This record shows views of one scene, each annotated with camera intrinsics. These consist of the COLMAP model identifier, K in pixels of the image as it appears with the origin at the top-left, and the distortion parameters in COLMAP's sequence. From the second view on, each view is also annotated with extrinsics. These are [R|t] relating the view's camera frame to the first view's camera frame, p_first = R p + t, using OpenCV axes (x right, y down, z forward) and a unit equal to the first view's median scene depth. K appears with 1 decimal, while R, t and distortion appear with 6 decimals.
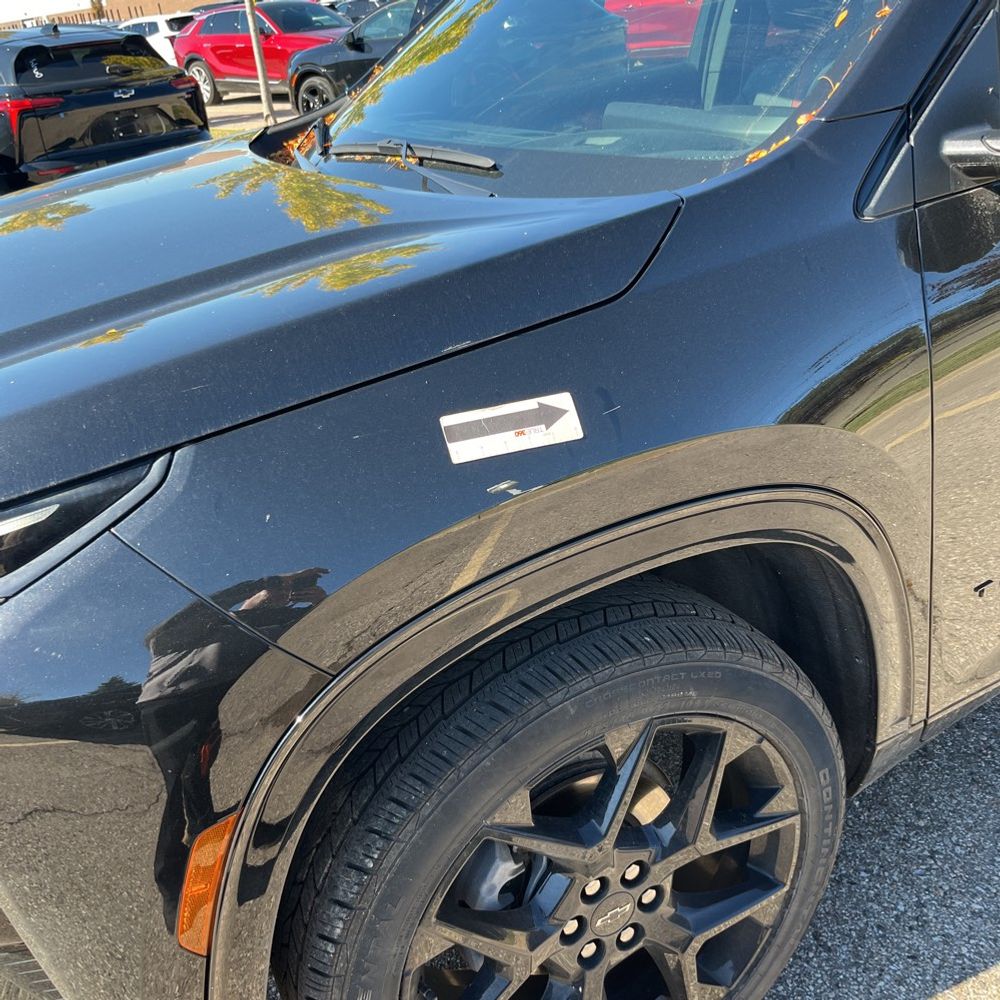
lens RADIAL K [[1018.5, 0, 504.3], [0, 1018.5, 503.0], [0, 0, 1]] dist [0.015187, 0.000000]
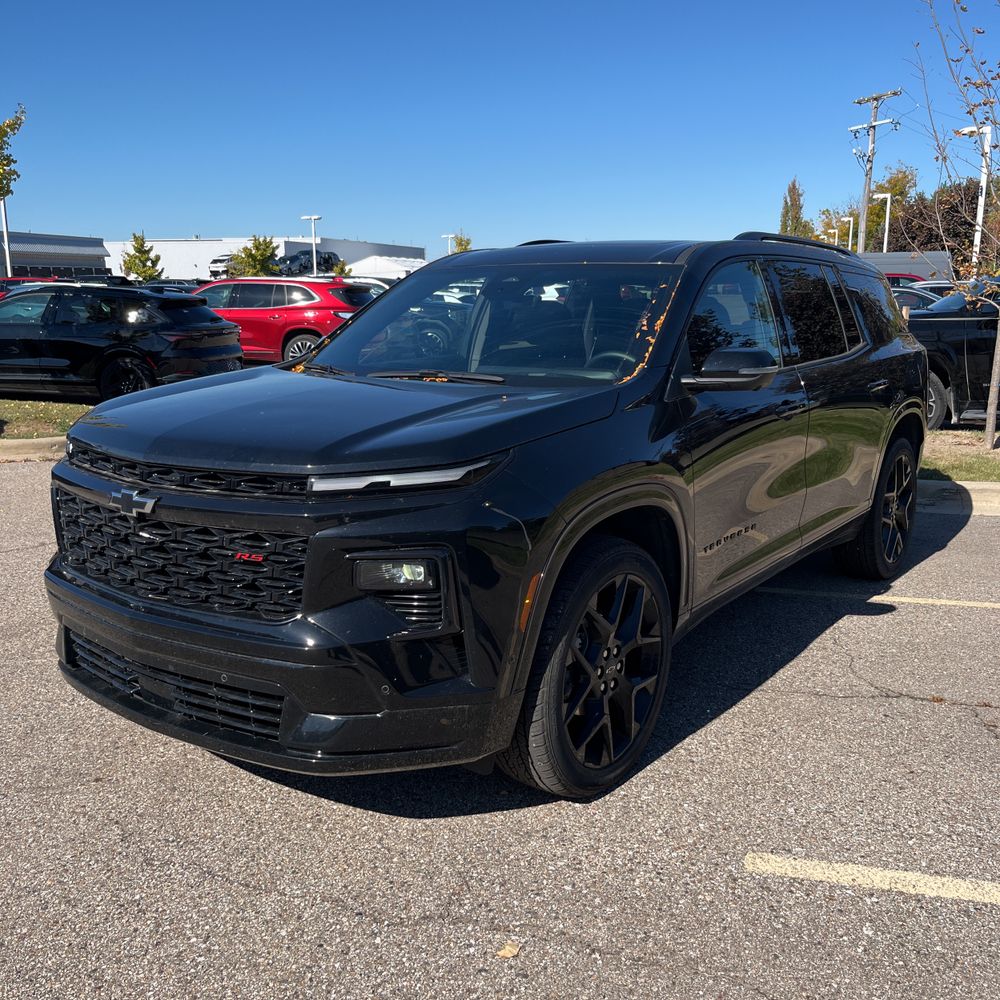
lens RADIAL K [[1018.5, 0, 504.9], [0, 1018.5, 482.0], [0, 0, 1]] dist [0.015187, 0.000000]
pose [[0.897849, 0.026384, 0.439513, -1.153163], [0.105781, 0.956043, -0.273483, 0.596737], [-0.427409, 0.292039, 0.855590, -1.046968]]
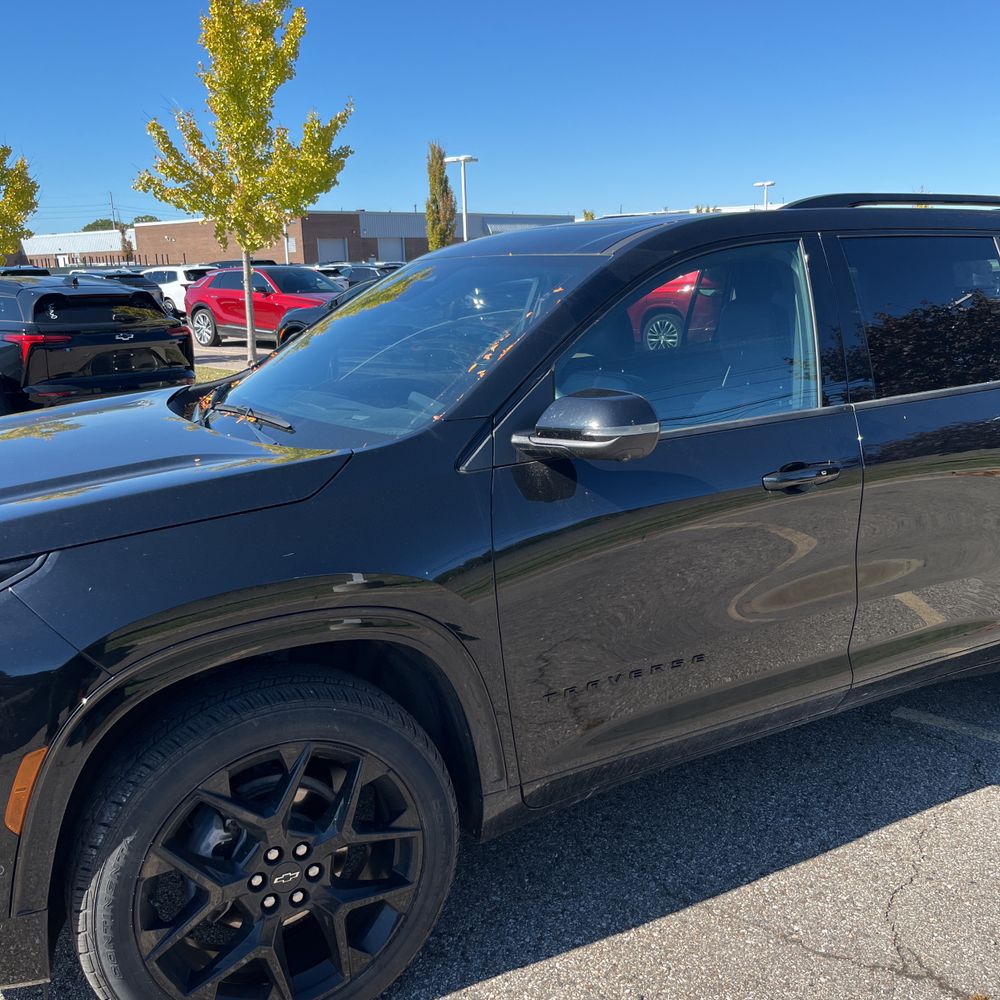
lens RADIAL K [[1018.5, 0, 507.3], [0, 1018.5, 494.0], [0, 0, 1]] dist [0.015187, 0.000000]
pose [[0.996773, 0.077829, 0.019644, 0.365875], [-0.070753, 0.967464, -0.242916, 0.181119], [-0.037911, 0.240742, 0.969848, -0.700608]]
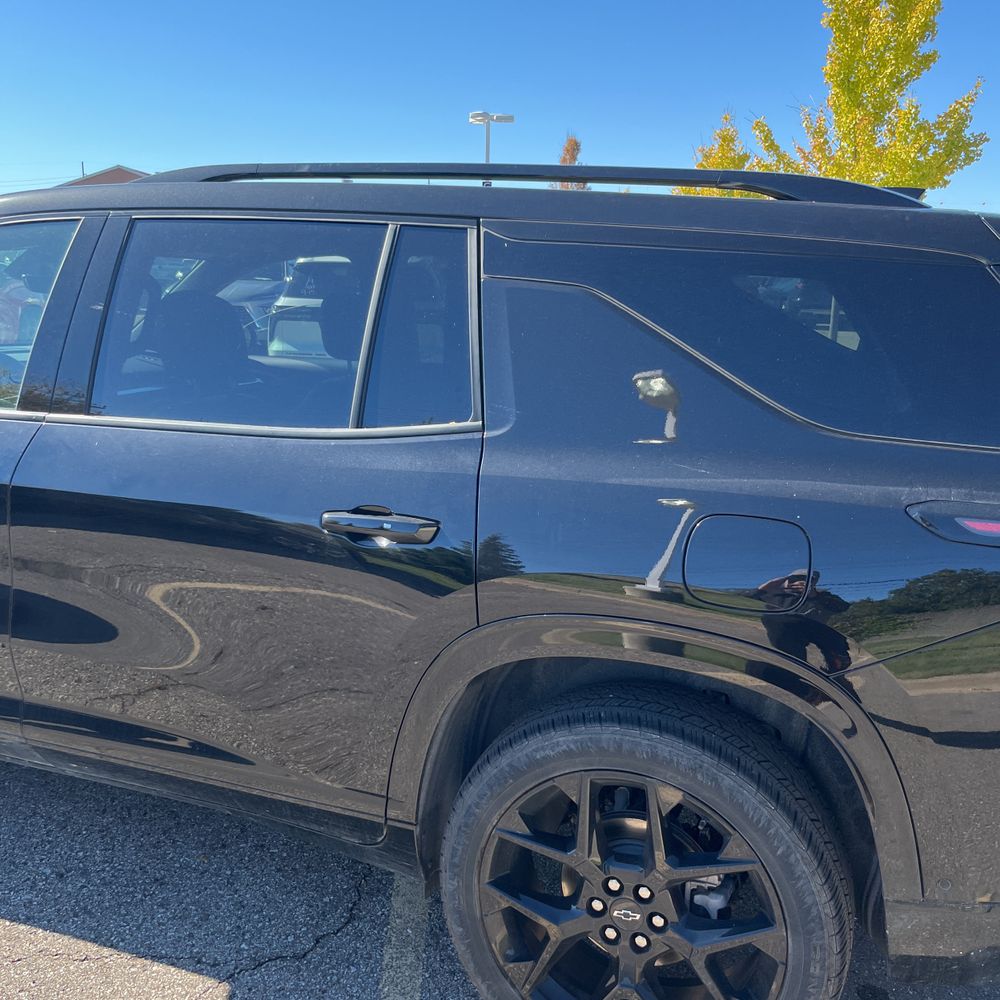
lens RADIAL K [[1018.5, 0, 507.3], [0, 1018.5, 491.7], [0, 0, 1]] dist [0.015187, 0.000000]
pose [[0.647536, 0.277158, -0.709845, 2.859805], [-0.421926, 0.906097, -0.031106, -0.698652], [0.634567, 0.319644, 0.703671, 0.541405]]
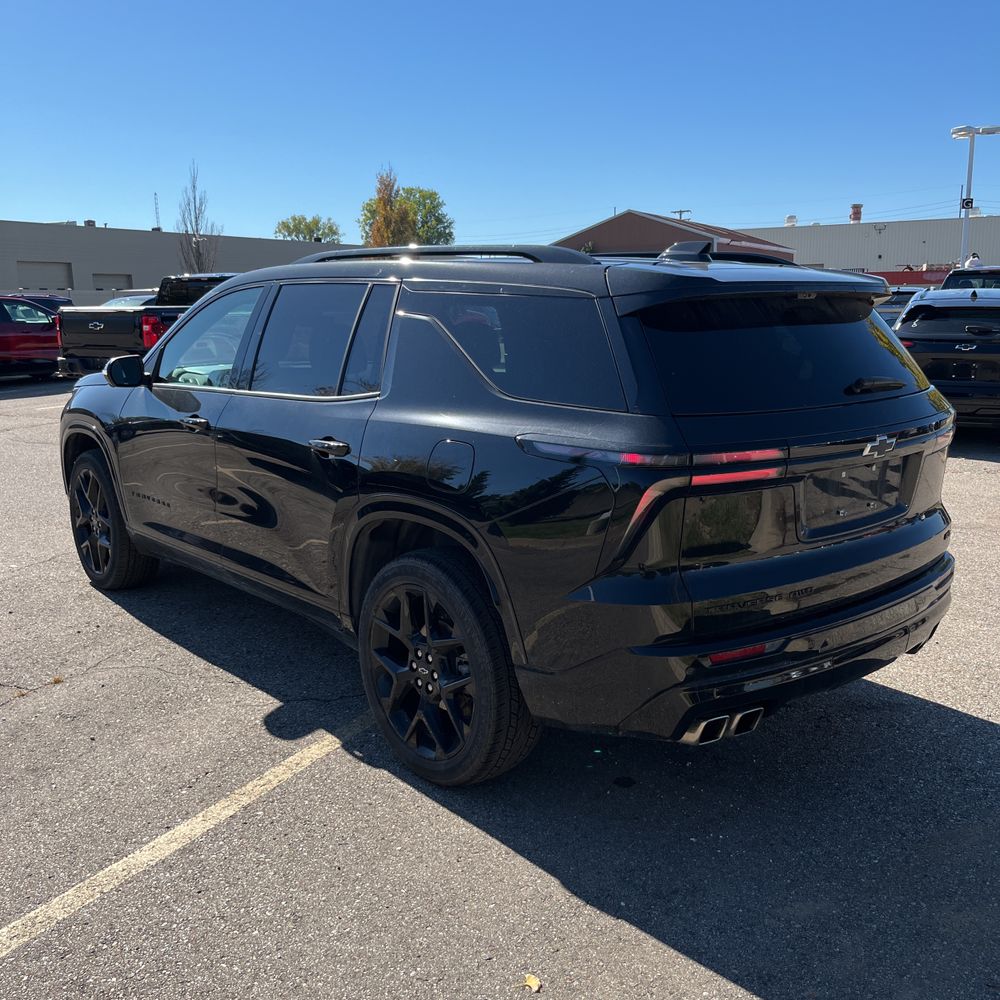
lens RADIAL K [[1018.5, 0, 507.9], [0, 1018.5, 497.5], [0, 0, 1]] dist [0.015187, 0.000000]
pose [[0.222326, 0.288493, -0.931313, 4.412950], [-0.448593, 0.878373, 0.165004, -1.170609], [0.865642, 0.381095, 0.324701, 1.051770]]
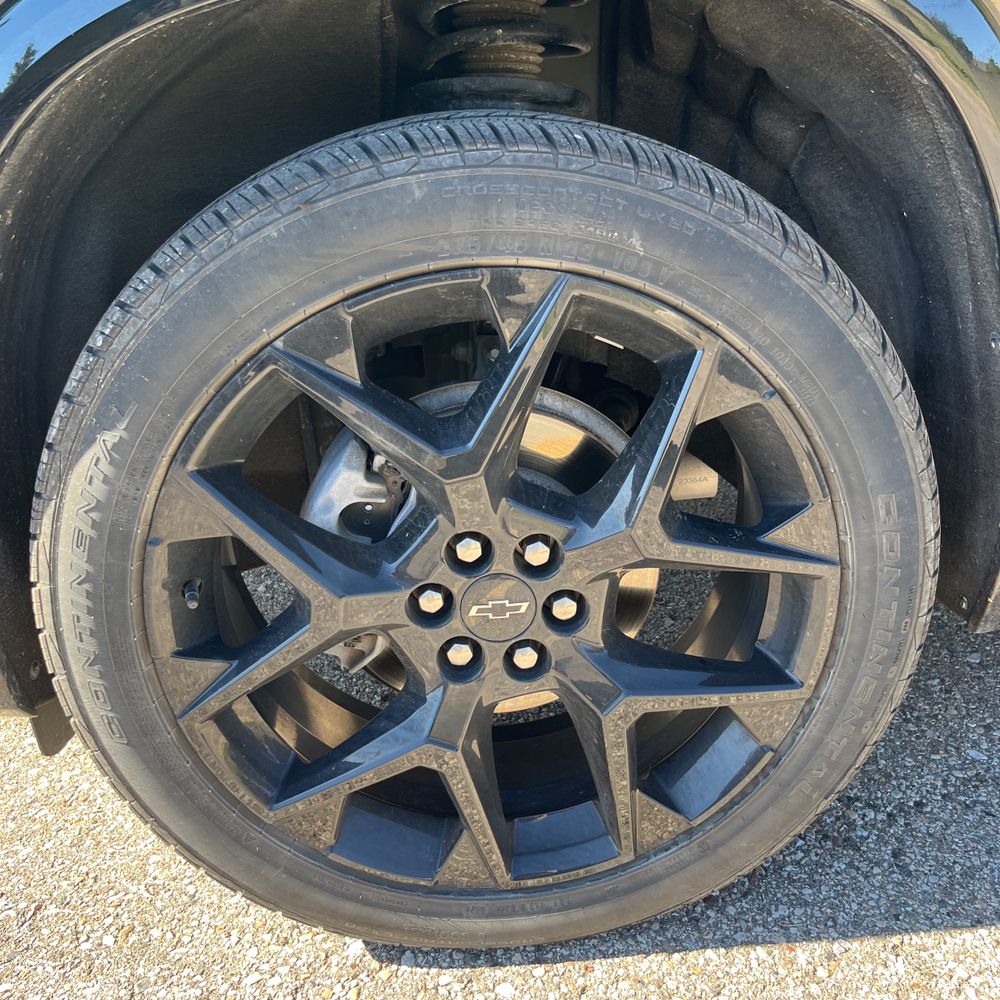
lens RADIAL K [[1018.5, 0, 508.3], [0, 1018.5, 495.5], [0, 0, 1]] dist [0.015187, 0.000000]
pose [[0.913125, 0.208294, -0.350452, 0.328302], [-0.221125, 0.975239, 0.003488, 0.317822], [0.342501, 0.074309, 0.936574, 0.349421]]
